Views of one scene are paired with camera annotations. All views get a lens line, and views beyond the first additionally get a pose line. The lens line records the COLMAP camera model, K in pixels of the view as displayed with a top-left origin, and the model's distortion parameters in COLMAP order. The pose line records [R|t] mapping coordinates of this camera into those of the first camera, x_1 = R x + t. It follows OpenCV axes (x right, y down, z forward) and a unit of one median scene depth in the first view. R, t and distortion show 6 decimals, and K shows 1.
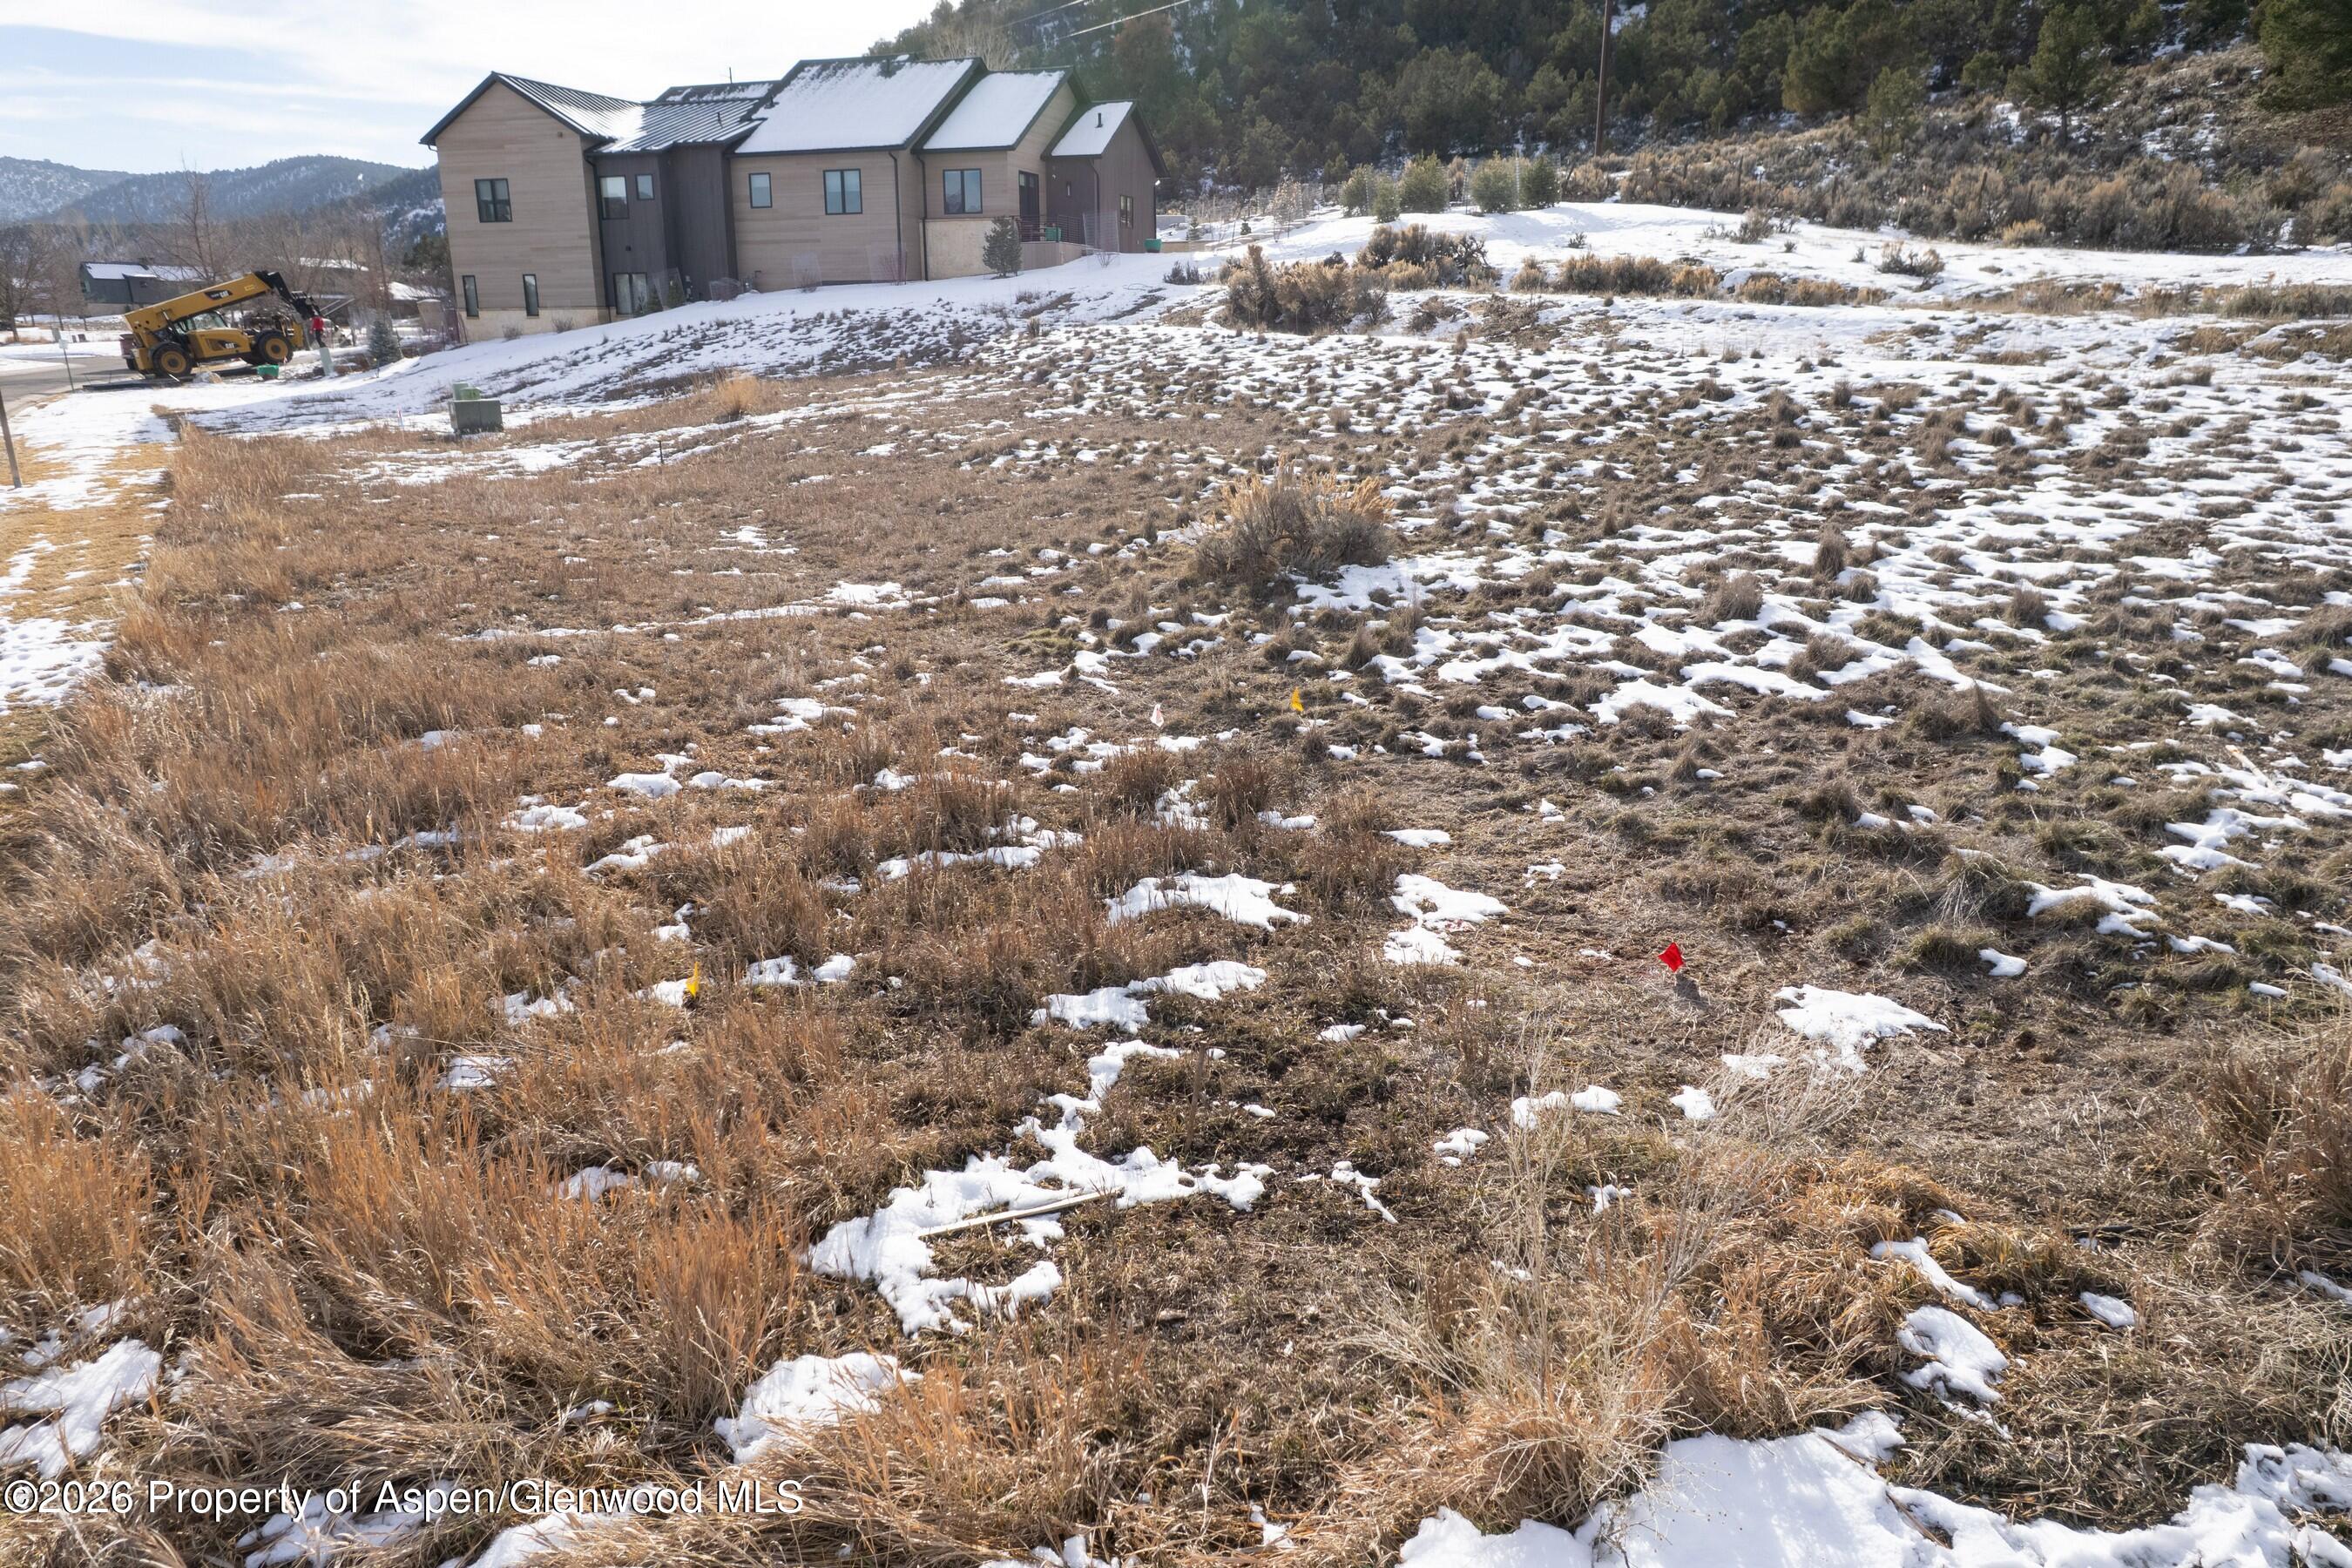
lens RADIAL K [[1509.4, 0, 1183.5], [0, 1509.4, 796.4], [0, 0, 1]] dist [-0.080100, 0.071096]
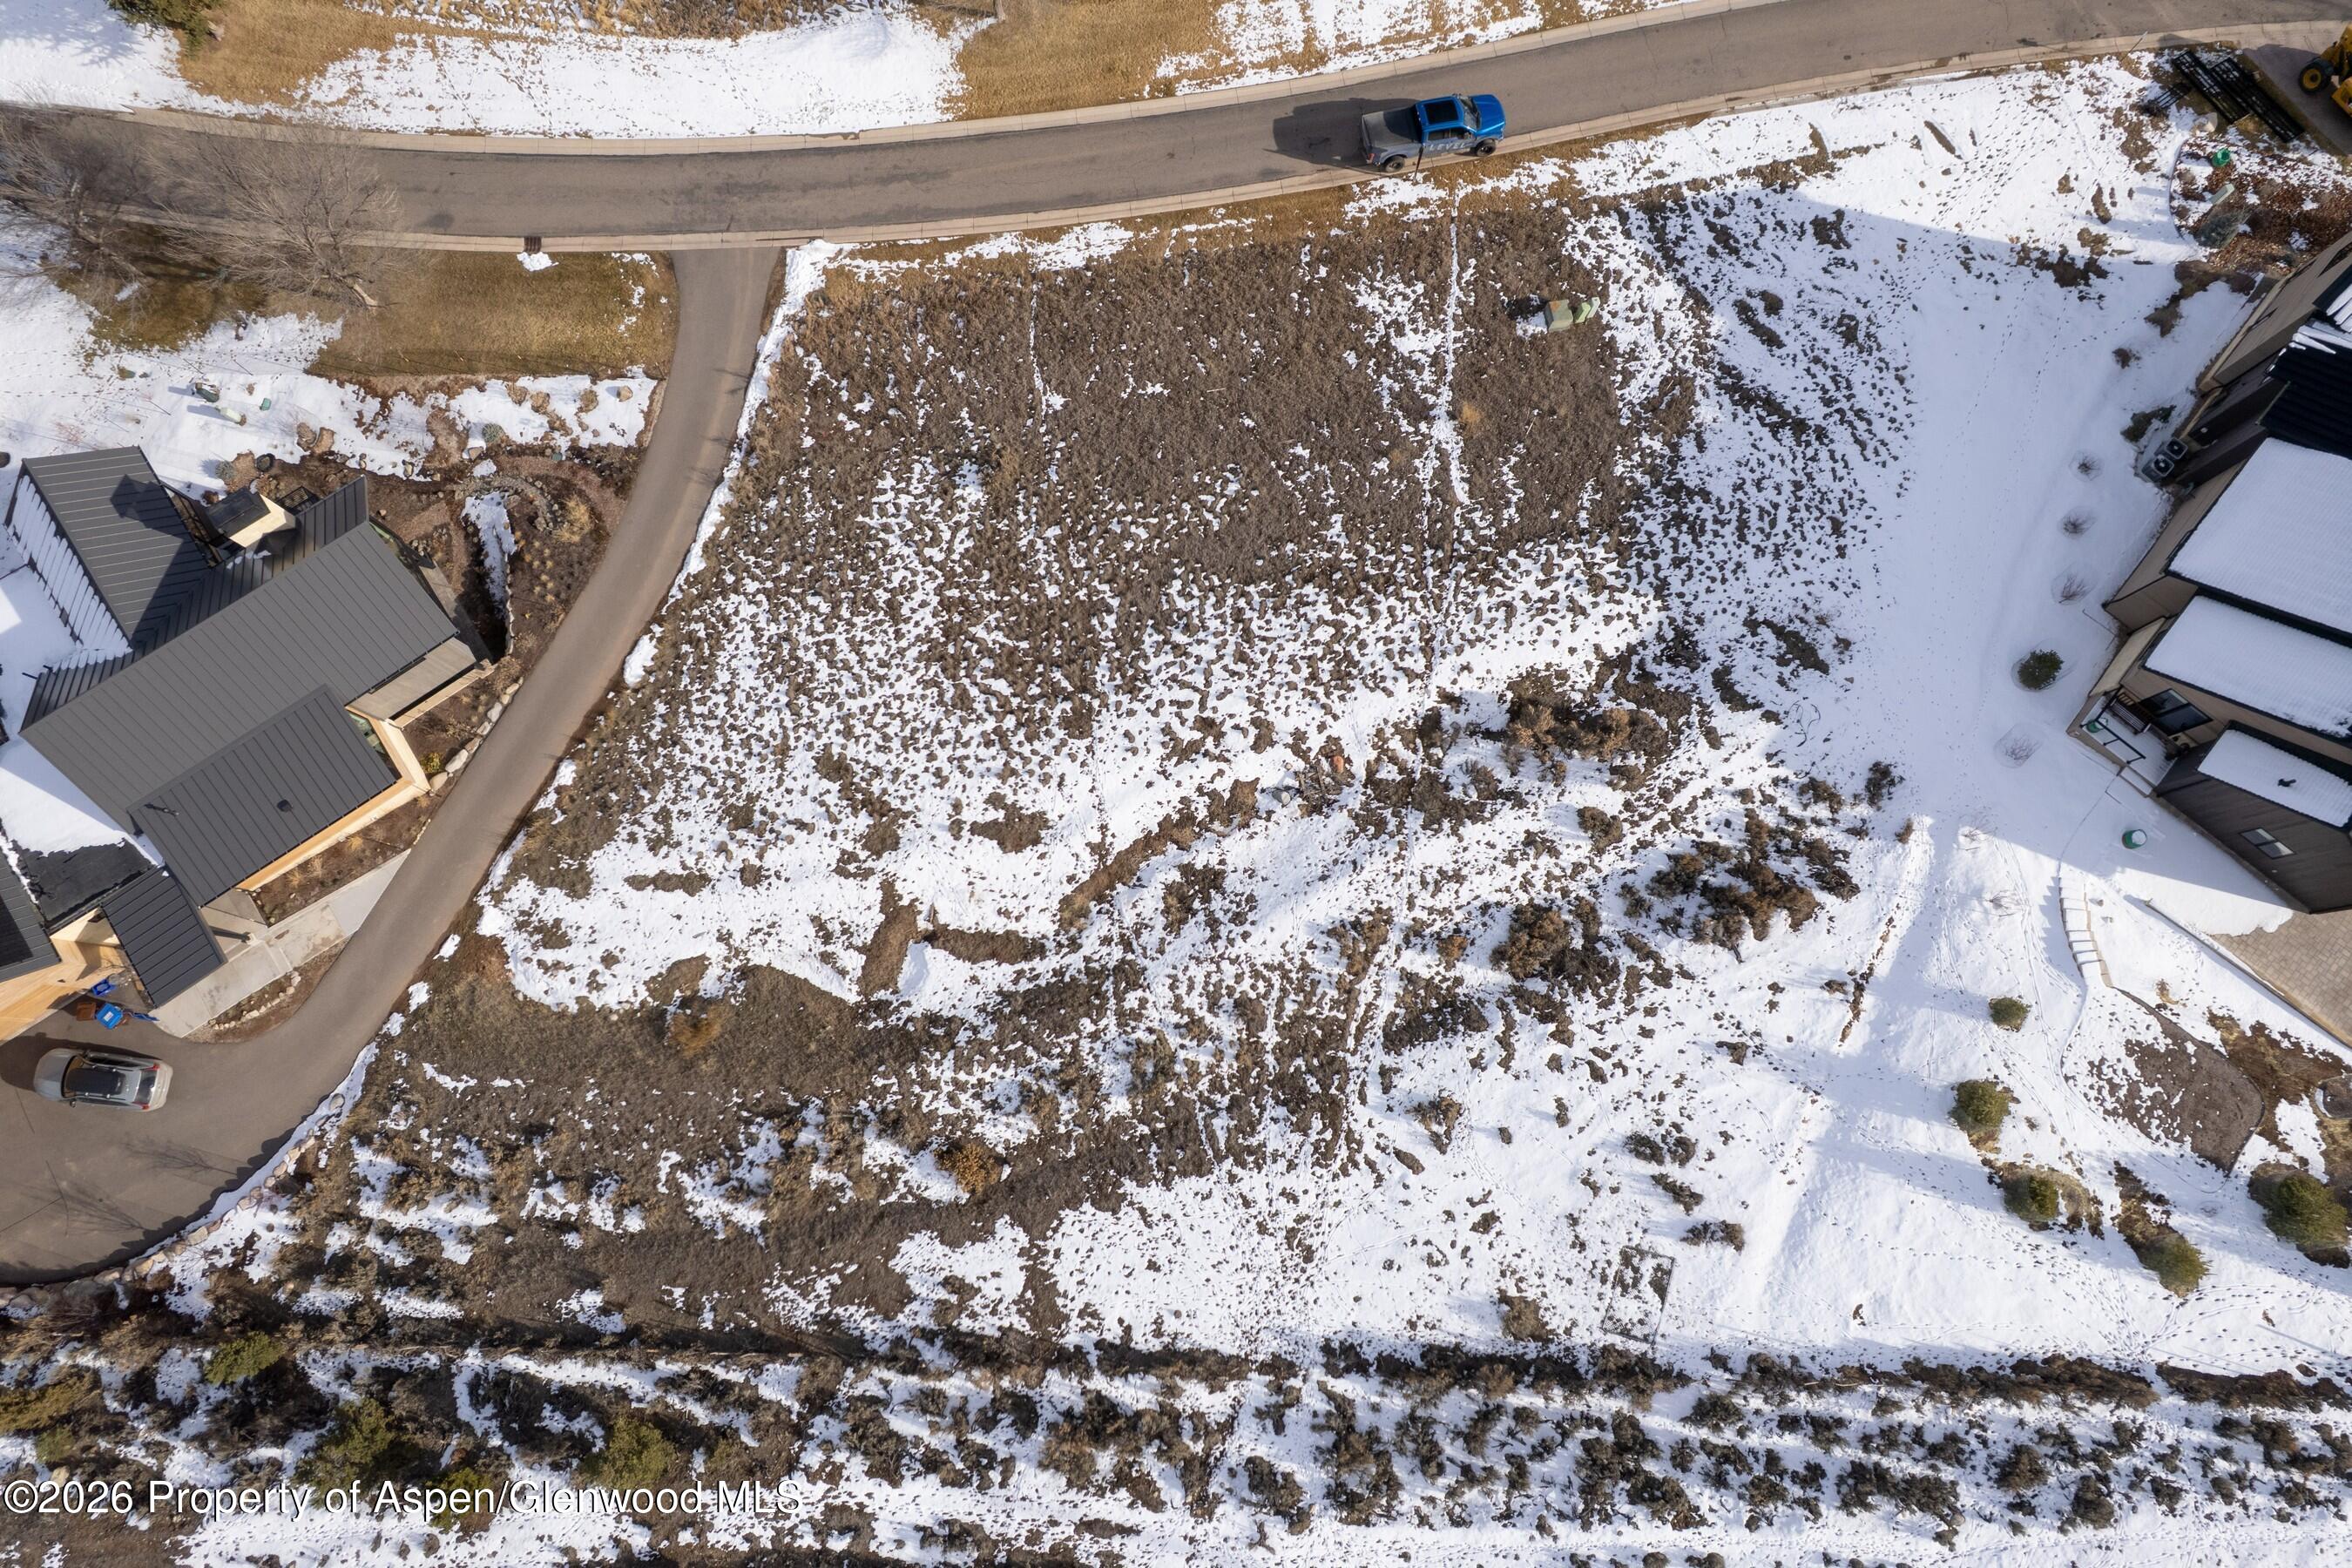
lens RADIAL K [[1500.8, 0, 1187.8], [0, 1500.8, 804.9], [0, 0, 1]] dist [-0.055831, 0.032882]
pose [[-0.397302, 0.900160, -0.178504, 0.476228], [-0.279162, 0.066745, 0.957921, -1.405555], [0.874196, 0.430416, 0.224773, 0.278172]]
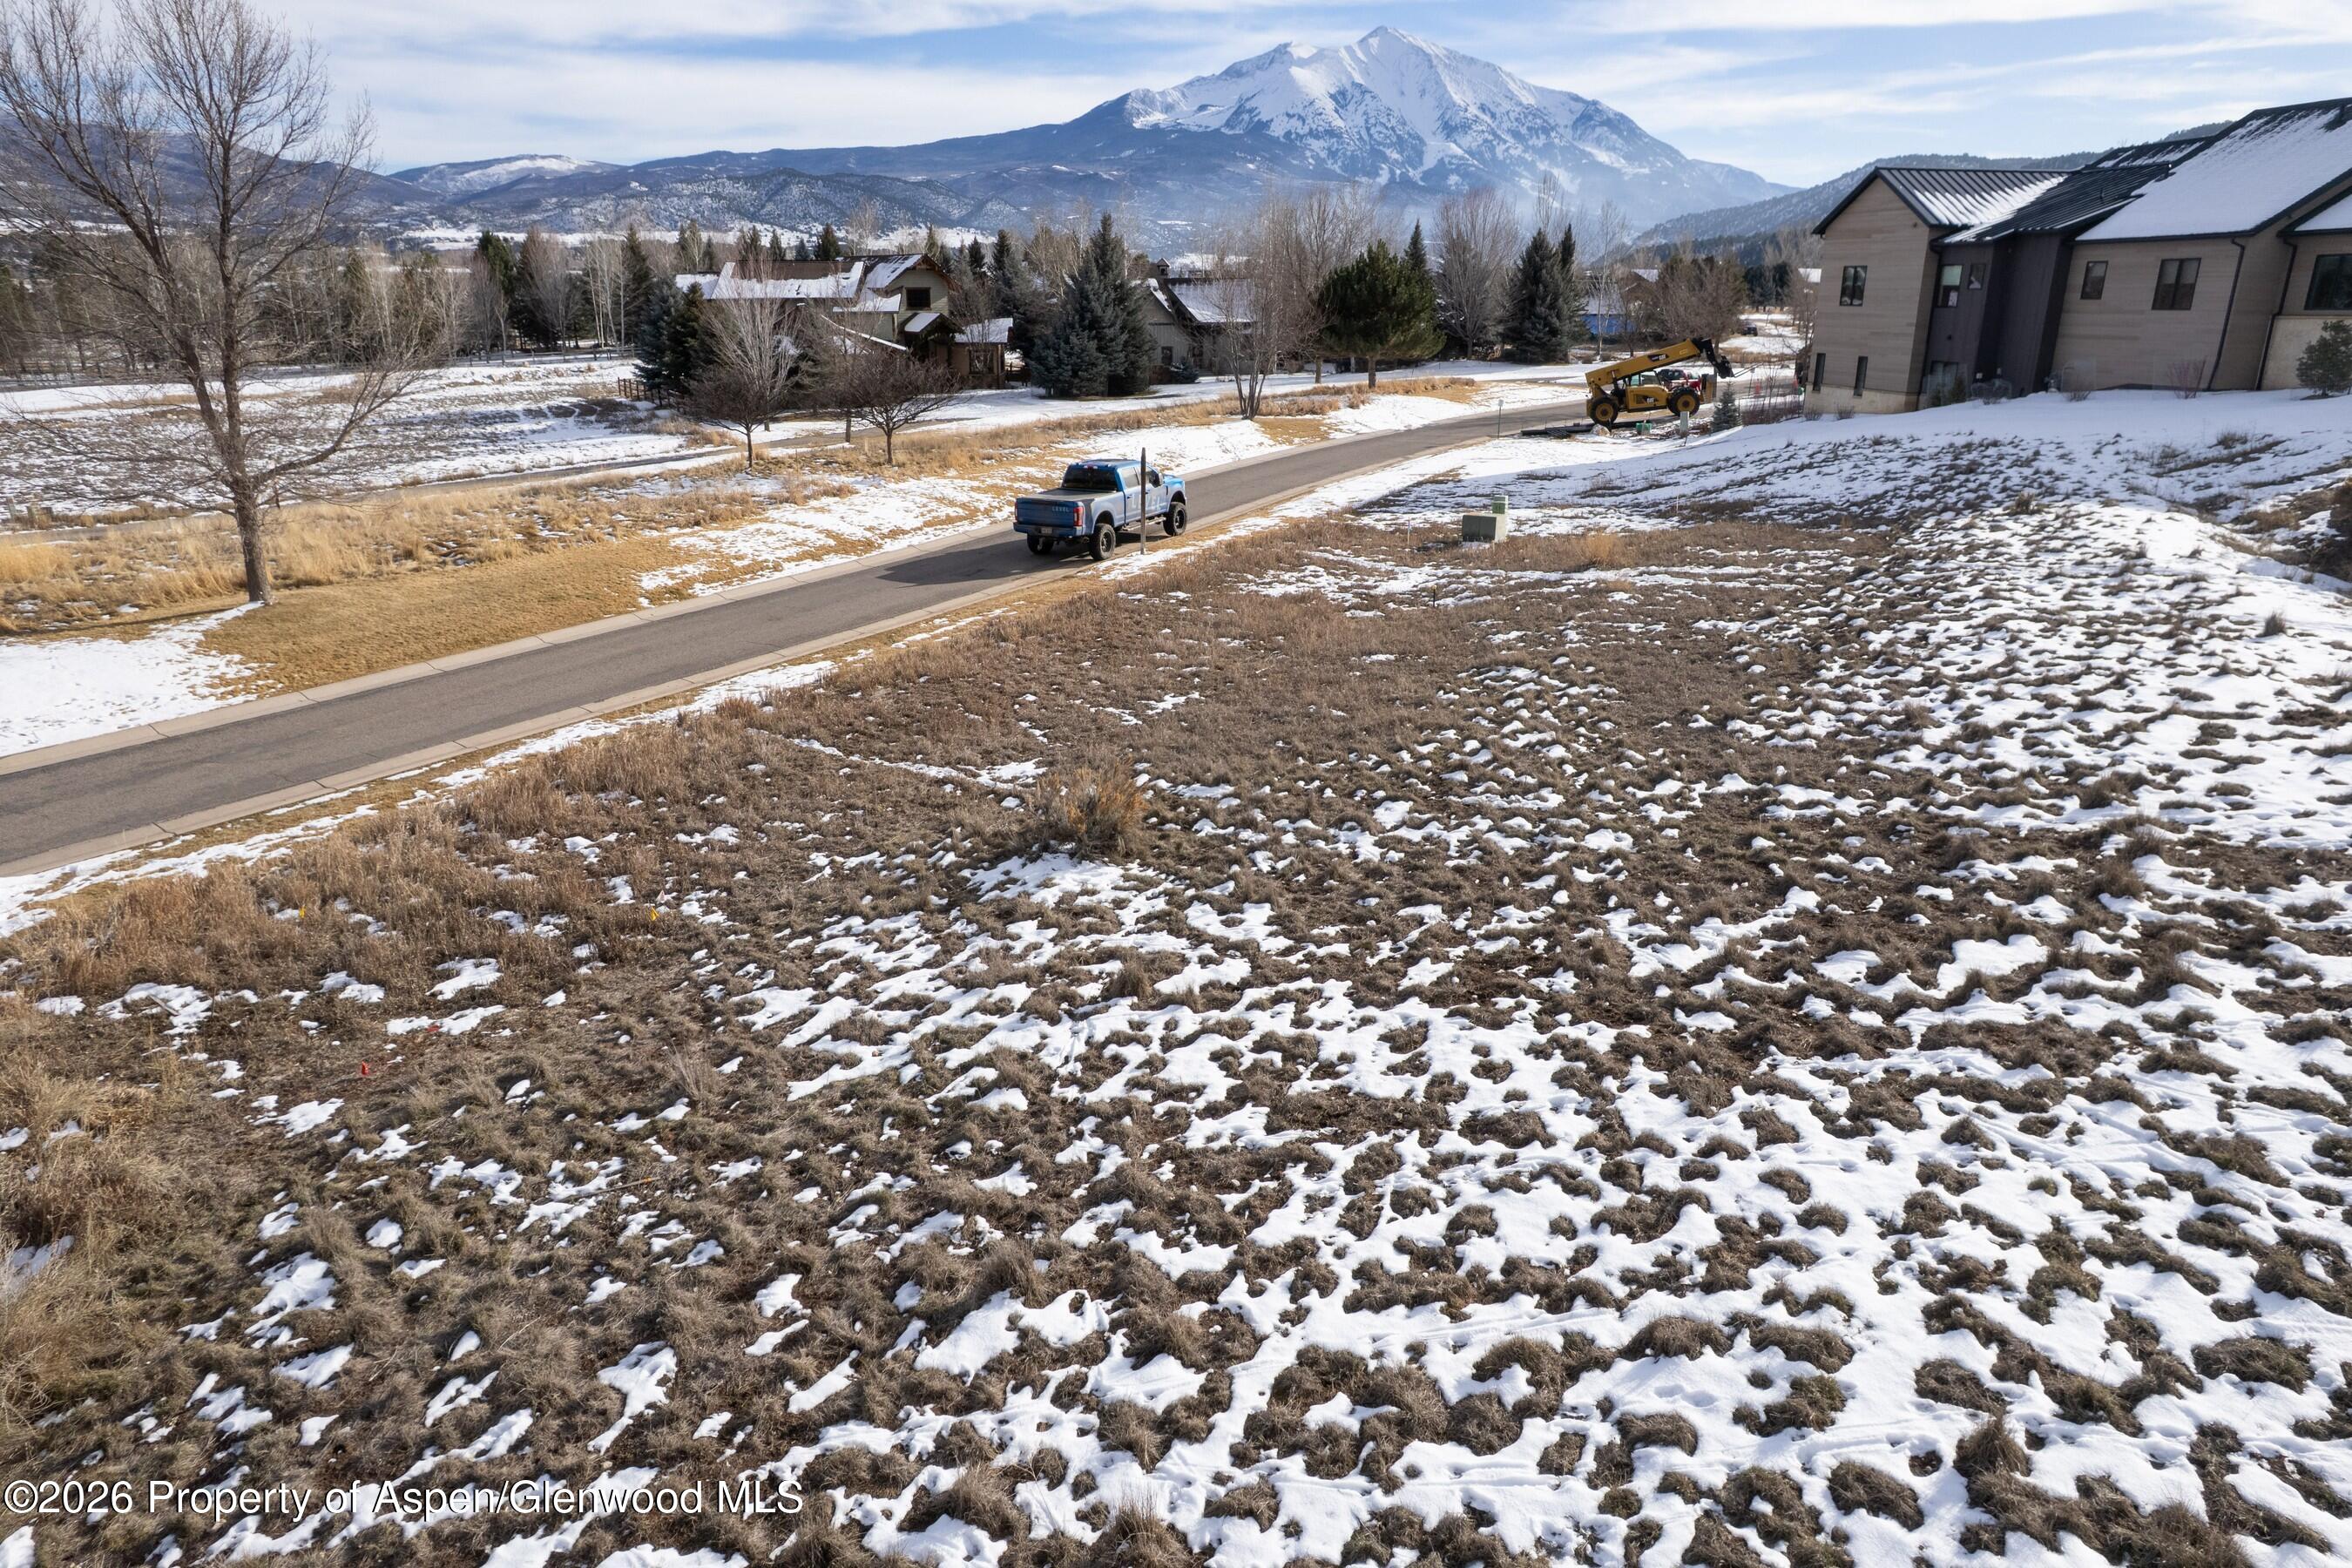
lens RADIAL K [[1509.4, 0, 1183.5], [0, 1509.4, 796.4], [0, 0, 1]] dist [-0.080100, 0.071096]
pose [[0.475293, 0.280226, -0.834008, 0.357414], [-0.266362, 0.949268, 0.167156, -0.130121], [0.838539, 0.142700, 0.525822, 0.116437]]
